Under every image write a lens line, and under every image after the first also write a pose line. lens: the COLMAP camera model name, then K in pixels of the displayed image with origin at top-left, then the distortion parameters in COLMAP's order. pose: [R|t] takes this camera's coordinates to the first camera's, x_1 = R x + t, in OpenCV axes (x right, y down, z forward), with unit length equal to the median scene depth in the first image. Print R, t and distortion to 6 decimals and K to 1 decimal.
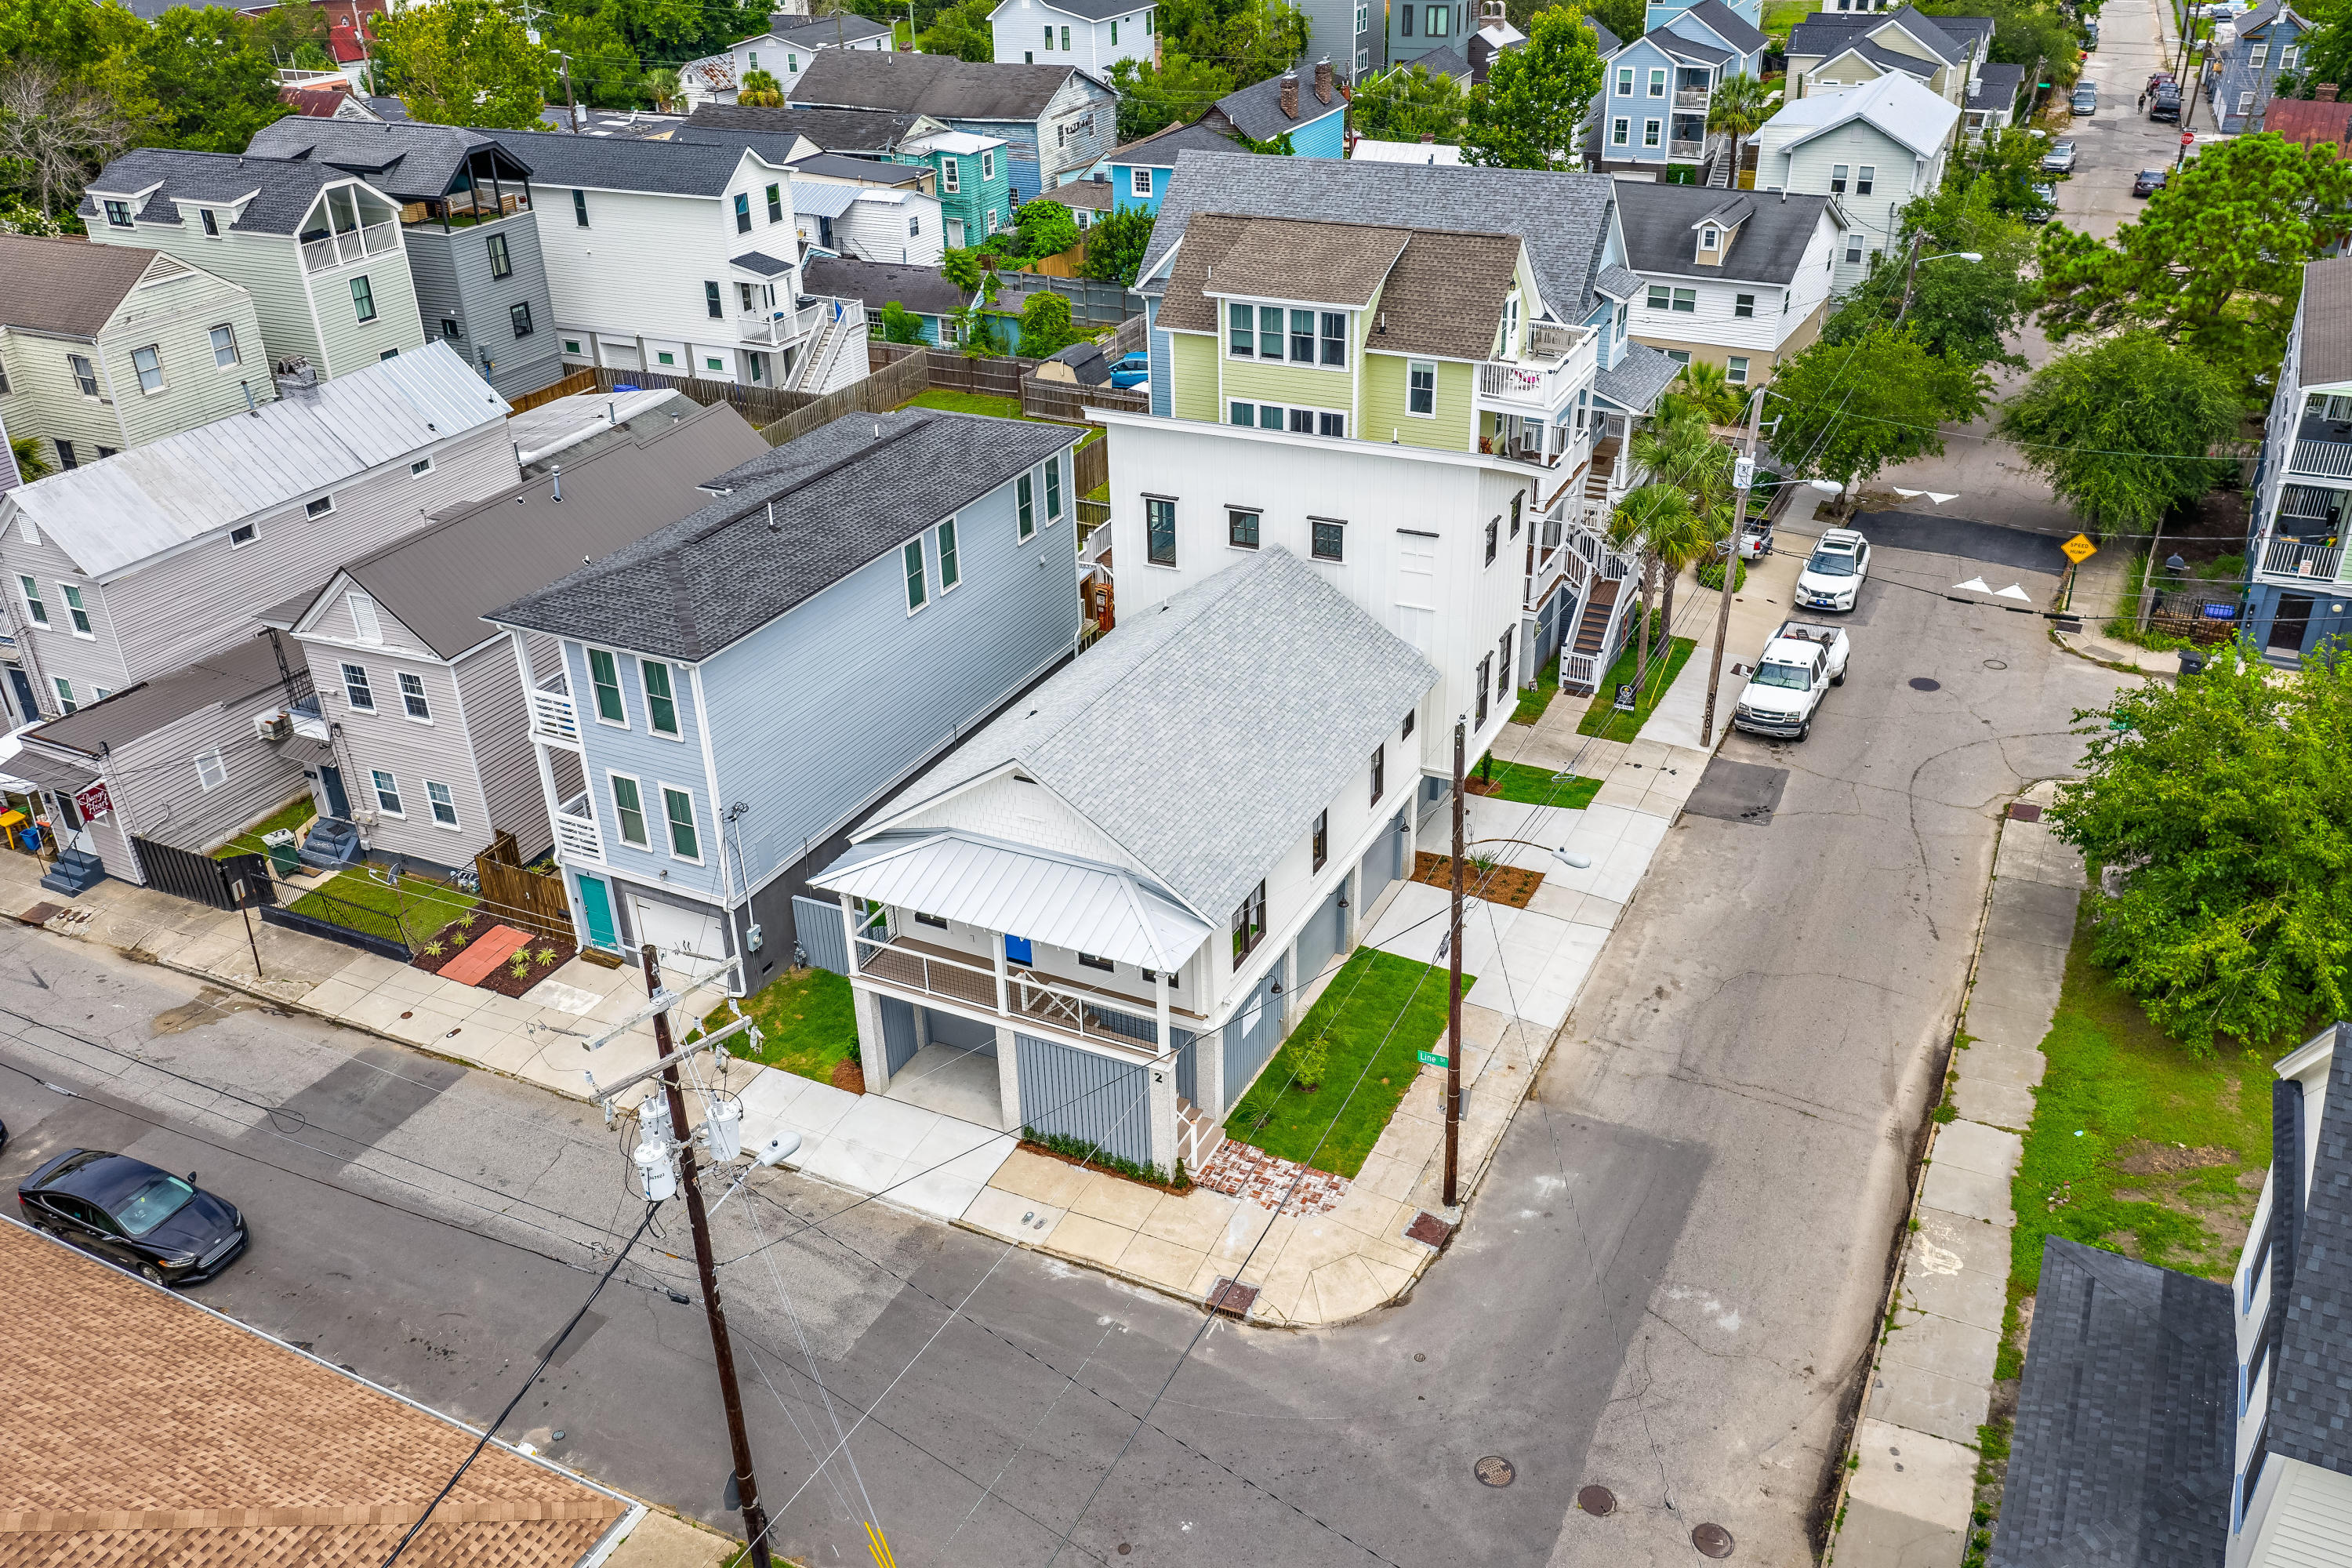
lens RADIAL K [[1889.1, 0, 1166.7], [0, 1889.1, 774.3], [0, 0, 1]] dist [-0.003481, 0.010257]
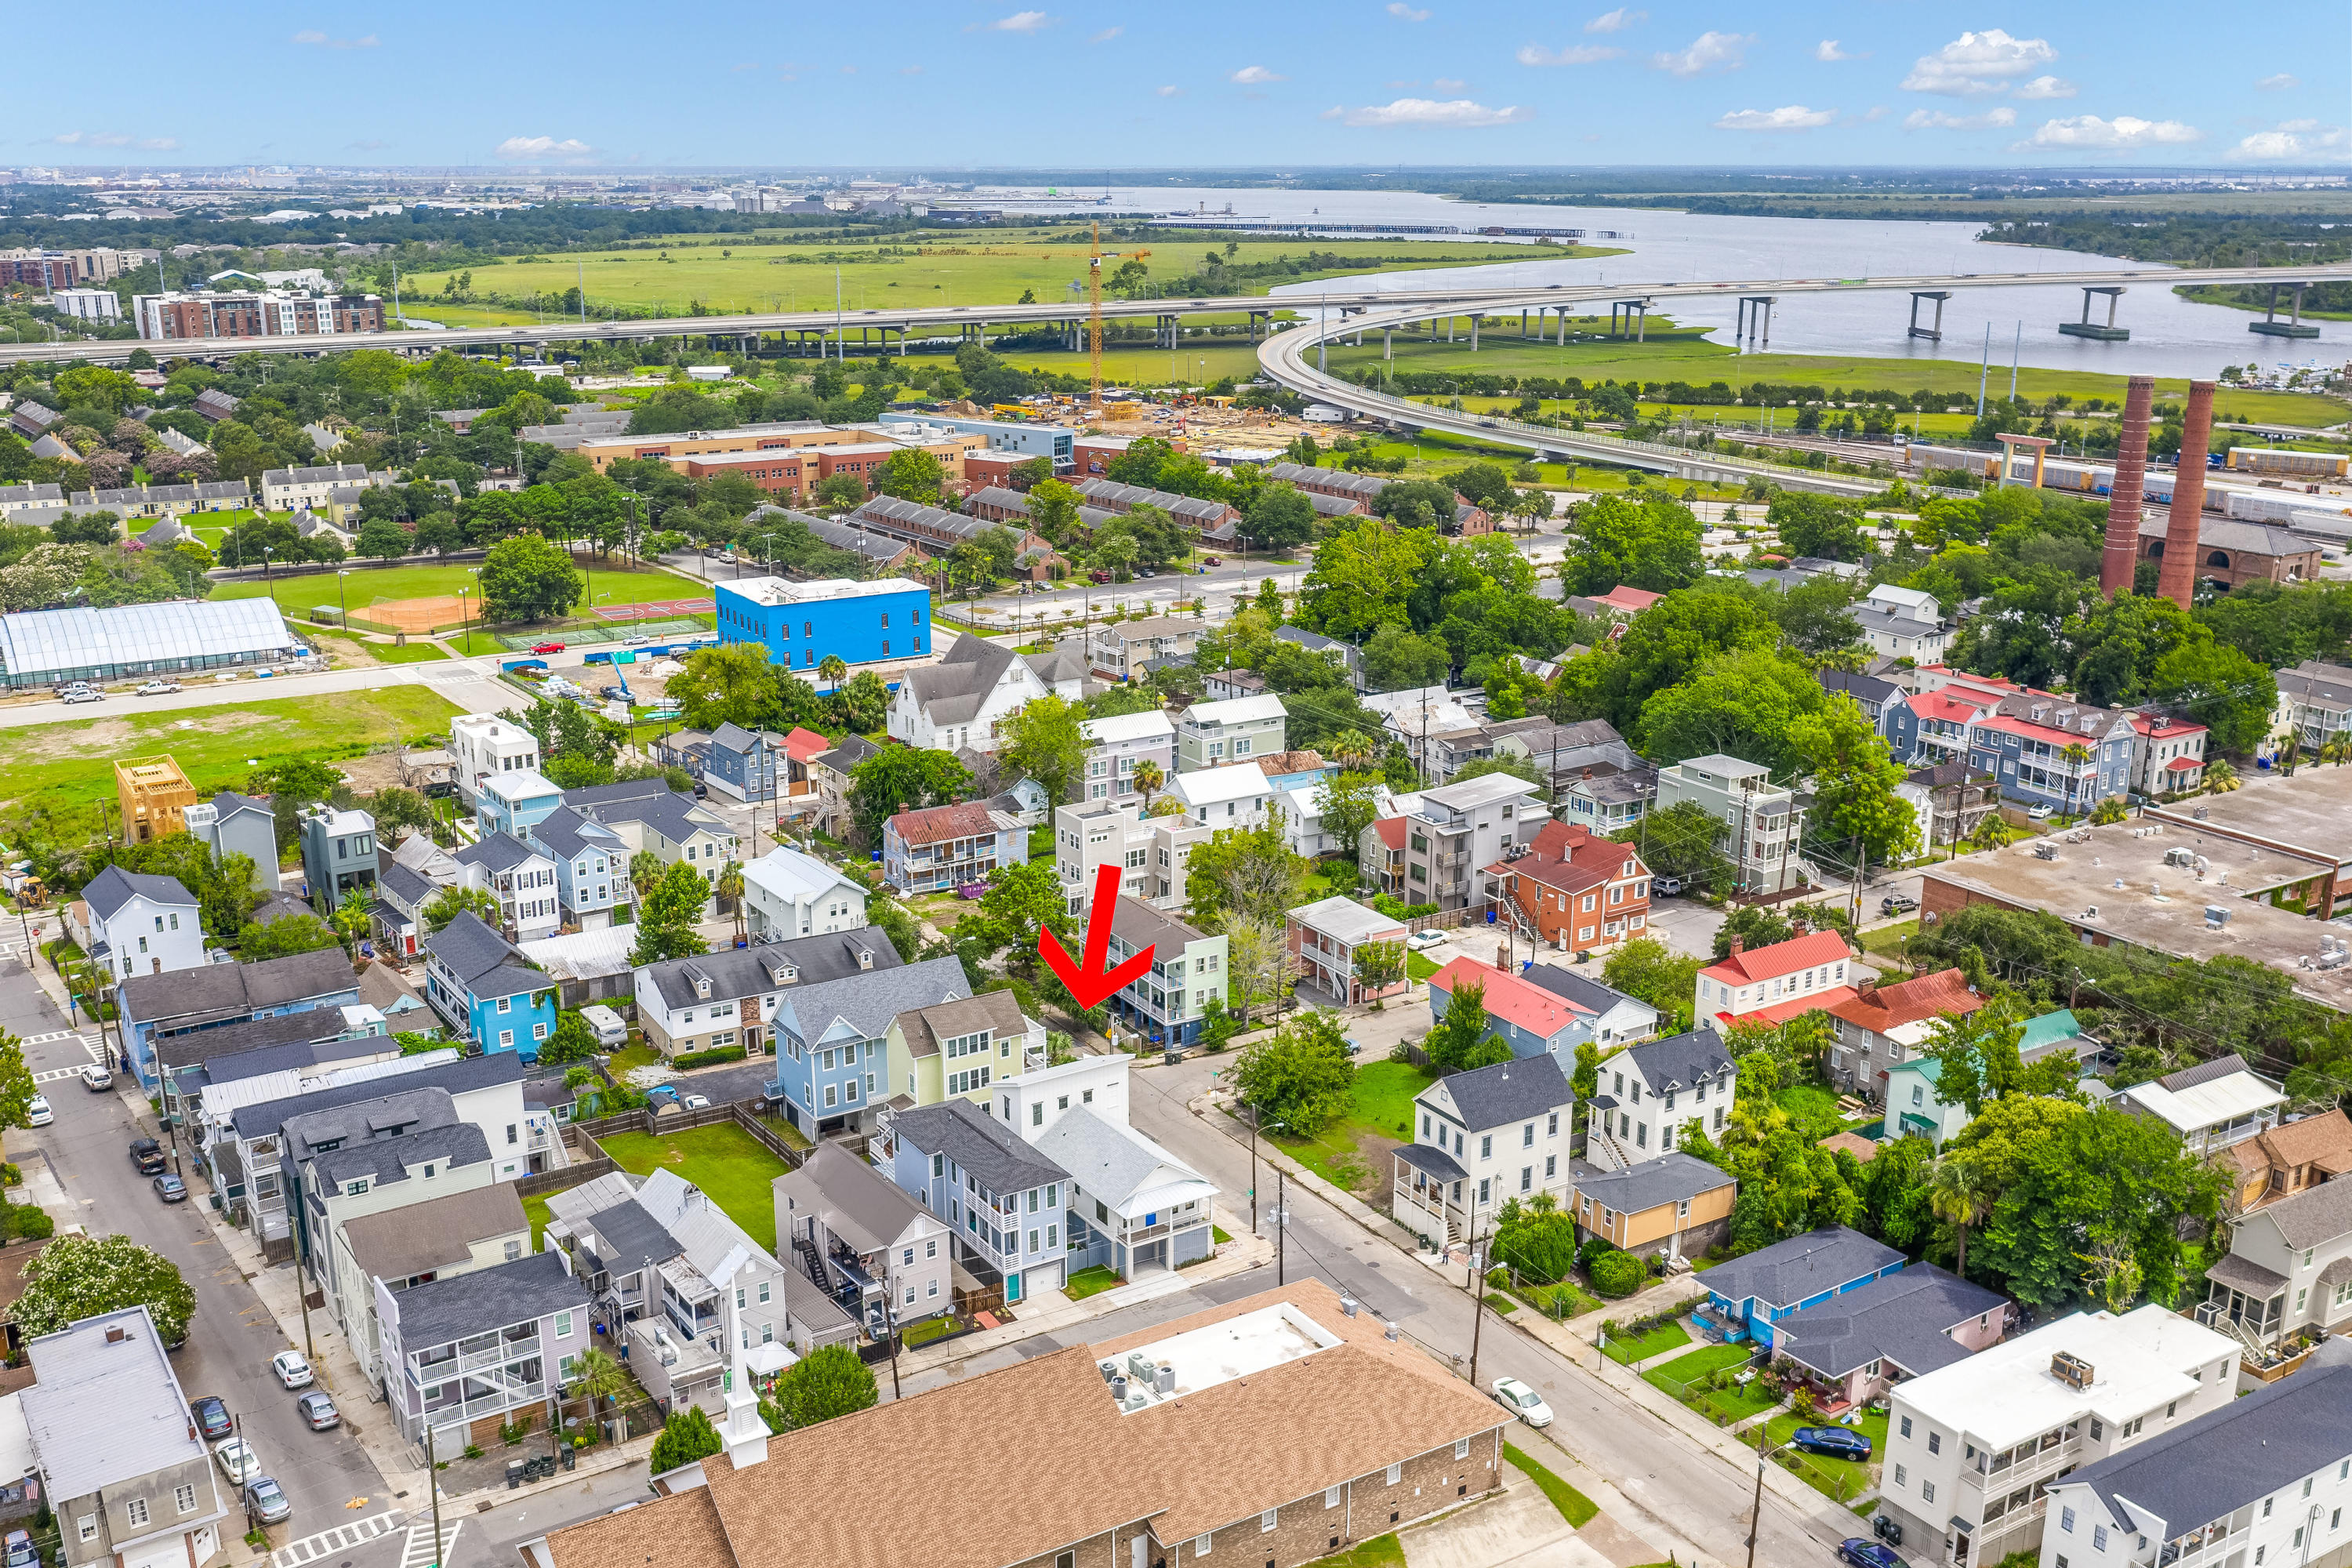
lens RADIAL K [[2261.5, 0, 1173.0], [0, 2261.5, 788.1], [0, 0, 1]] dist [-0.004332, 0.004997]
pose [[0.516344, -0.204649, 0.831570, -2.614353], [0.389696, 0.920816, -0.015360, -0.439192], [-0.762579, 0.331990, 0.555208, -1.262646]]
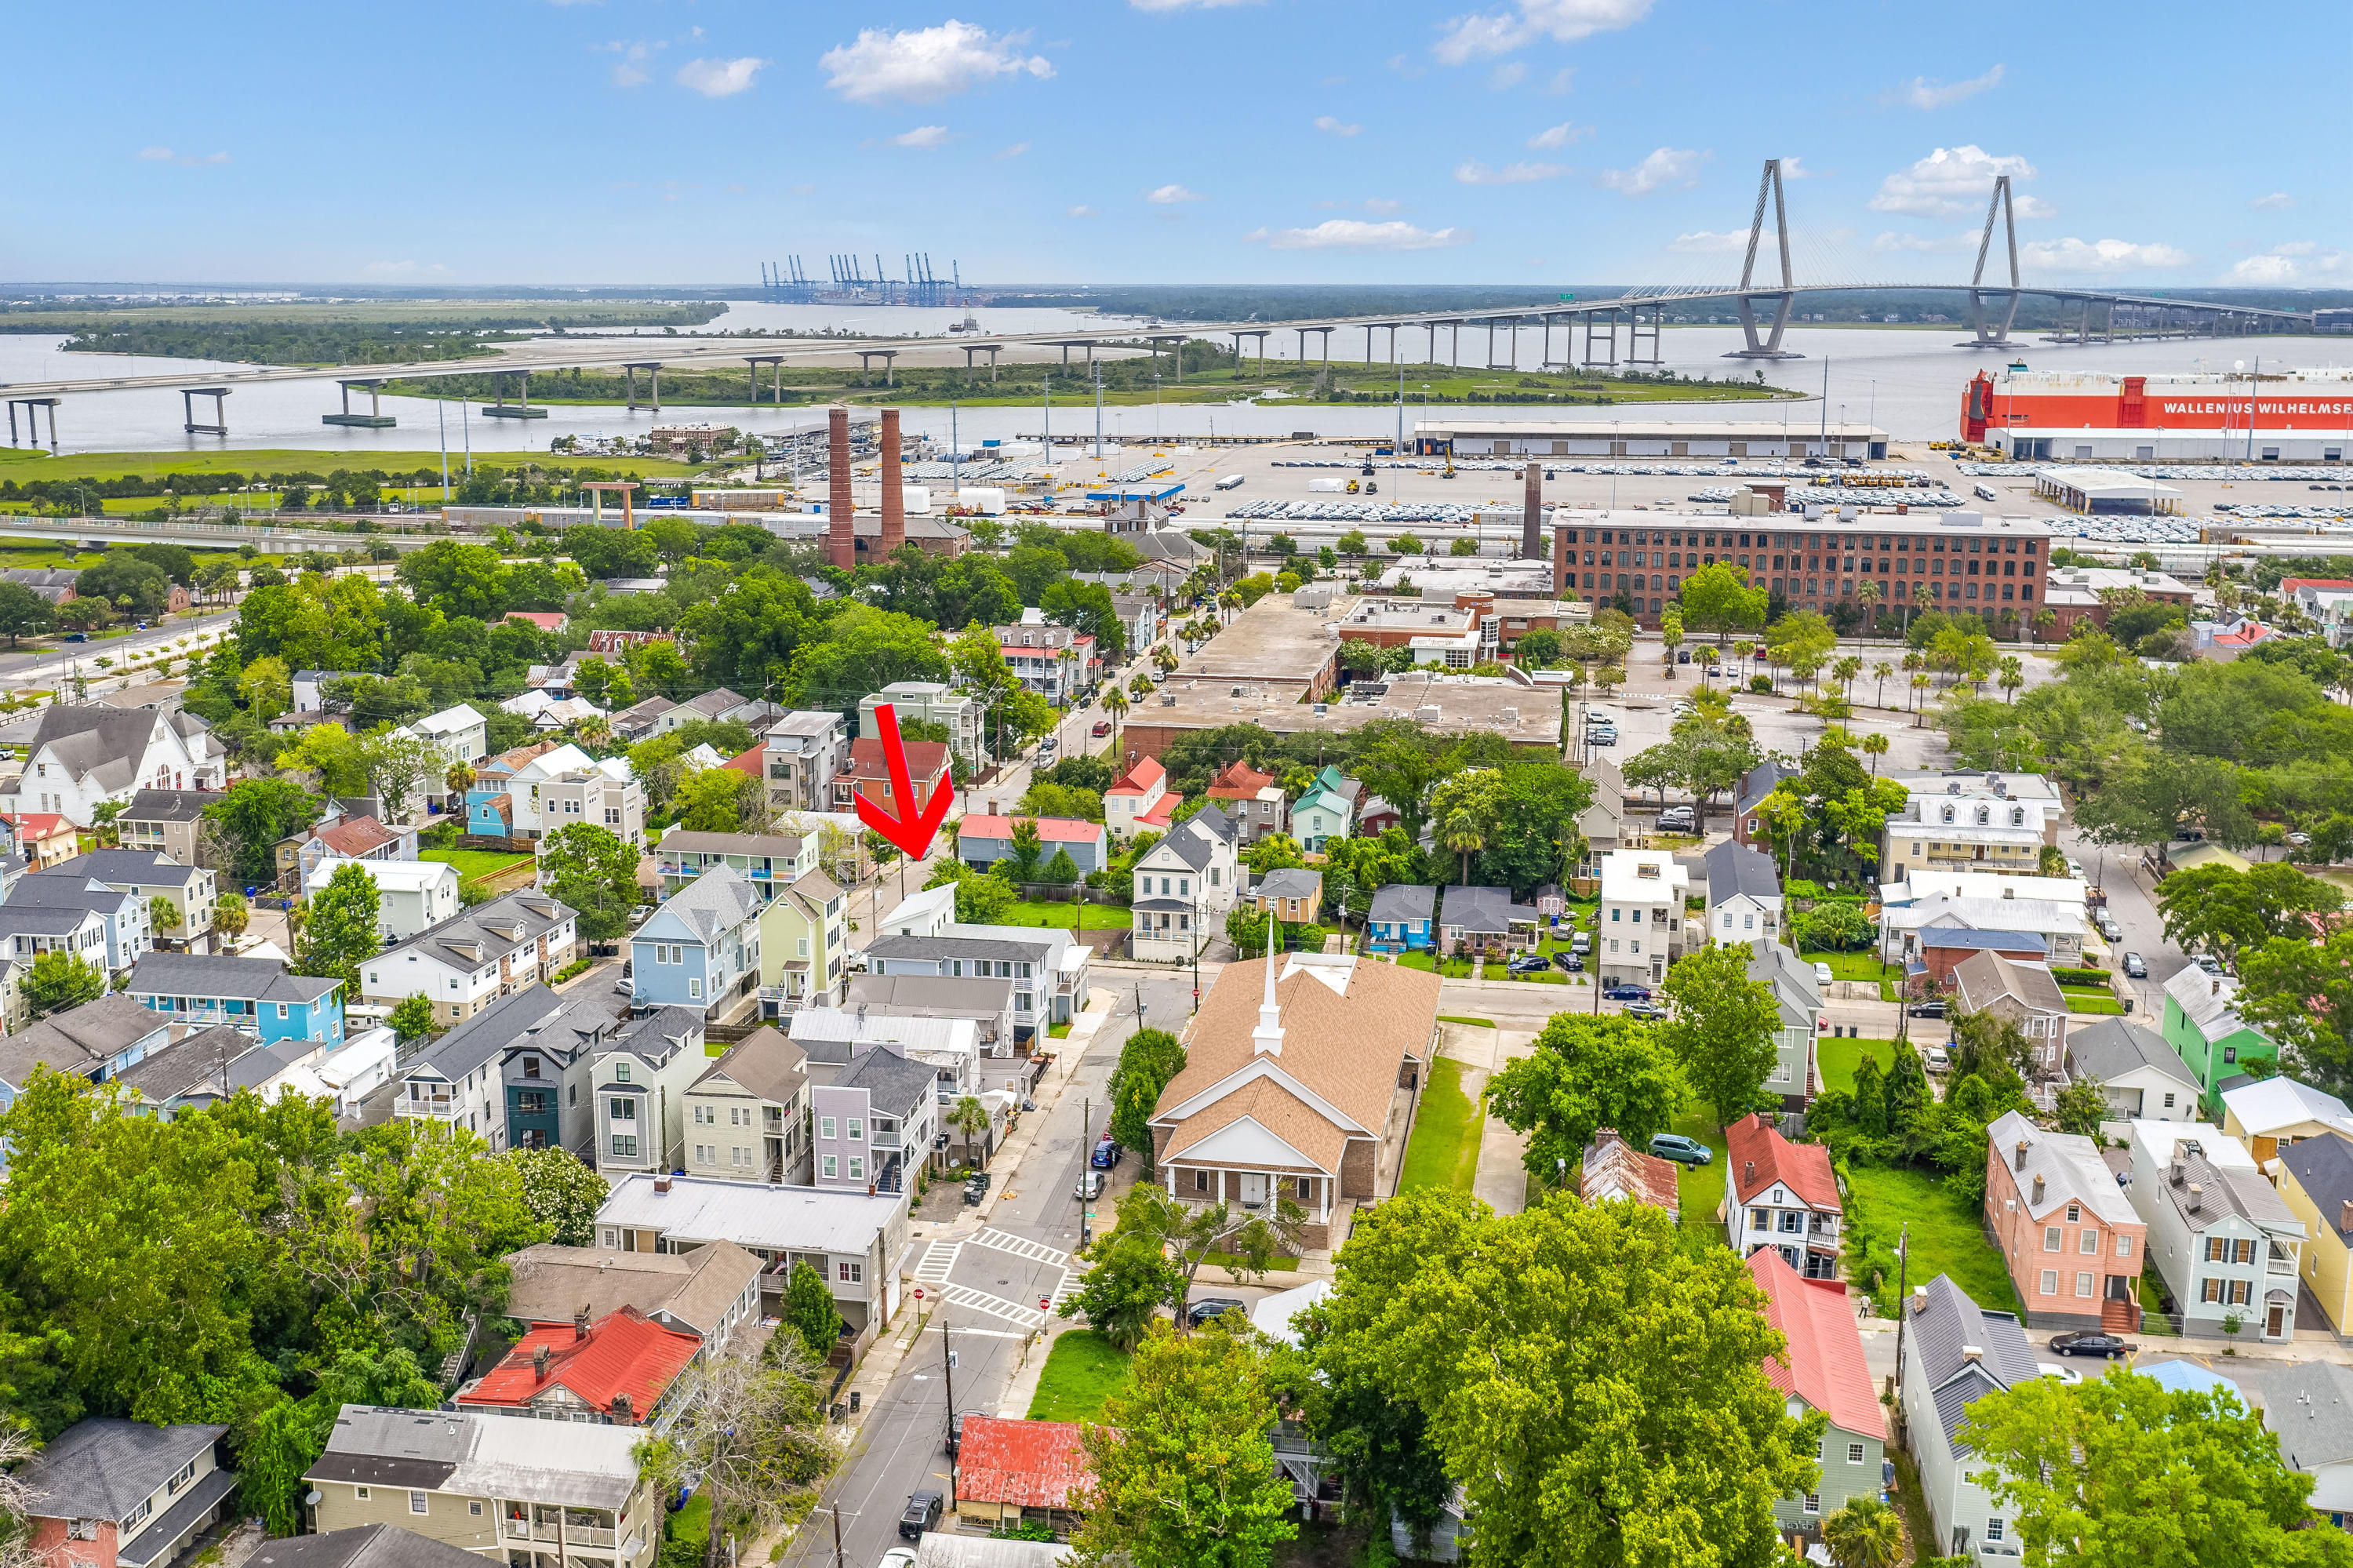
lens RADIAL K [[2262.6, 0, 1173.5], [0, 2262.6, 788.1], [0, 0, 1]] dist [-0.004332, 0.004997]
pose [[-0.283913, -0.185676, 0.940701, -4.140740], [0.451029, 0.839897, 0.301905, -1.451019], [-0.846148, 0.509998, -0.154713, 1.064609]]
